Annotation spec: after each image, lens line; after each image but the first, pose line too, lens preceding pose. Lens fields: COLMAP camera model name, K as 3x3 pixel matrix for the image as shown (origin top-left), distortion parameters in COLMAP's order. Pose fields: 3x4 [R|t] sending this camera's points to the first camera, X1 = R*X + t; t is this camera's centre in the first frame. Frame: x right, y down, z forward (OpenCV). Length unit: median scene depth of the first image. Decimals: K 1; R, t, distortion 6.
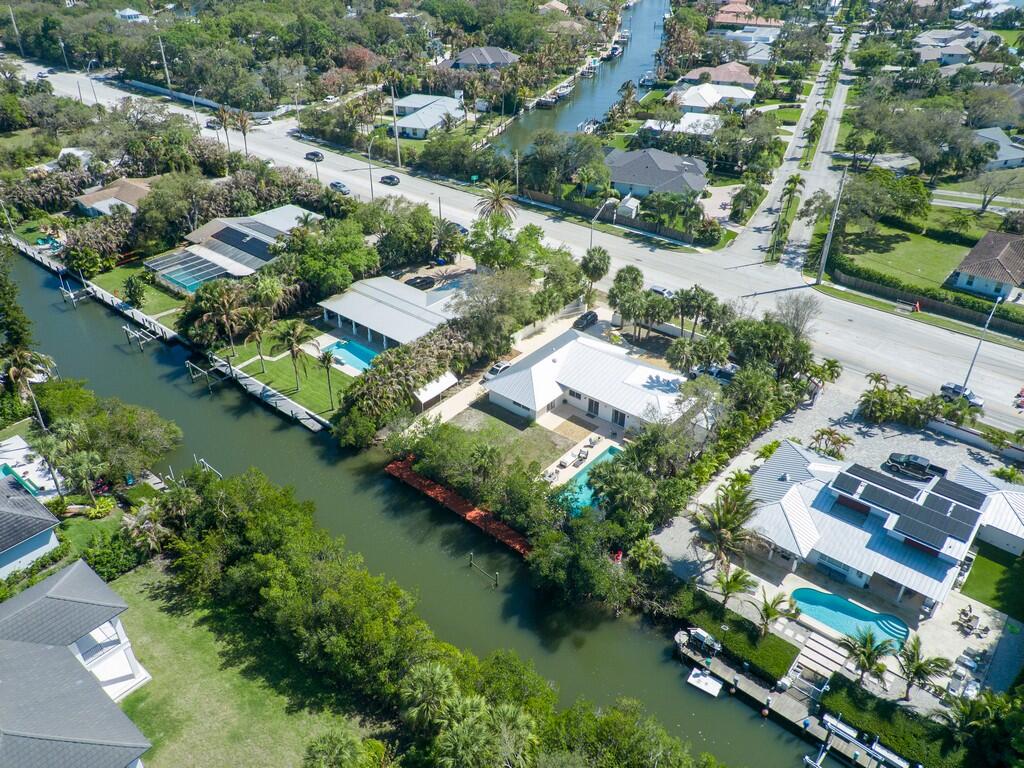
lens RADIAL K [[768.3, 0, 512.0], [0, 768.3, 384.0], [0, 0, 1]] dist [0.003428, -0.095779]
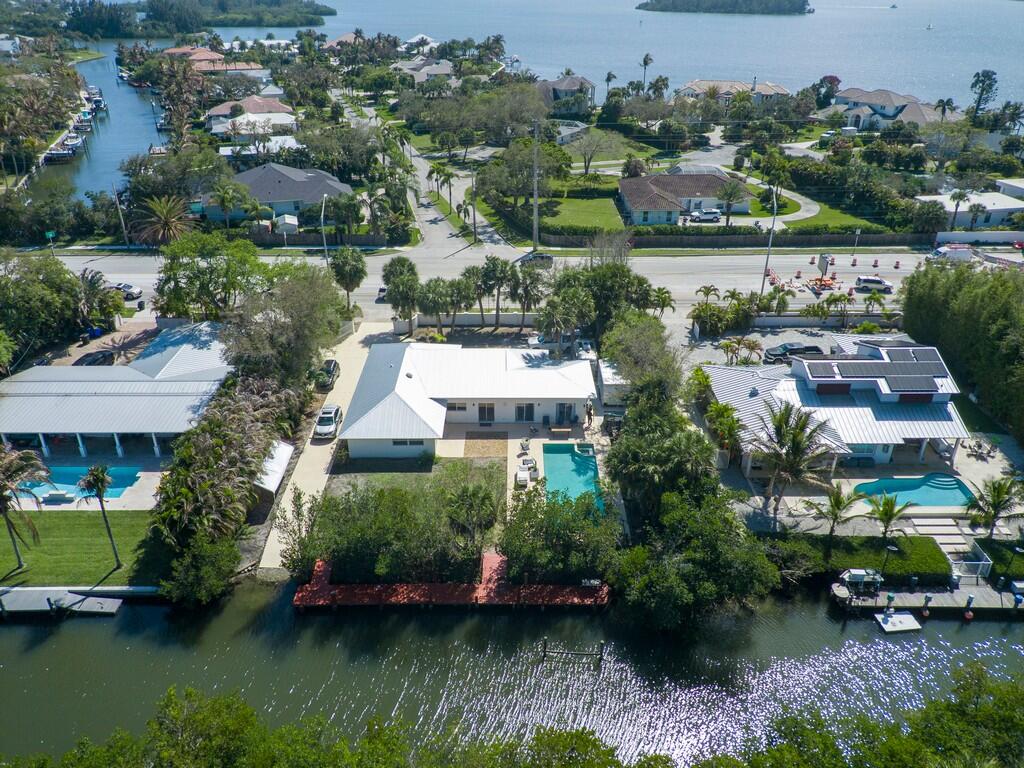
lens RADIAL K [[754.5, 0, 512.0], [0, 754.5, 384.0], [0, 0, 1]] dist [-0.000966, -0.003607]
pose [[0.749567, -0.291748, 0.594165, -0.321661], [0.347841, 0.937309, 0.021420, -0.004100], [-0.563165, 0.190619, 0.804058, 0.383471]]
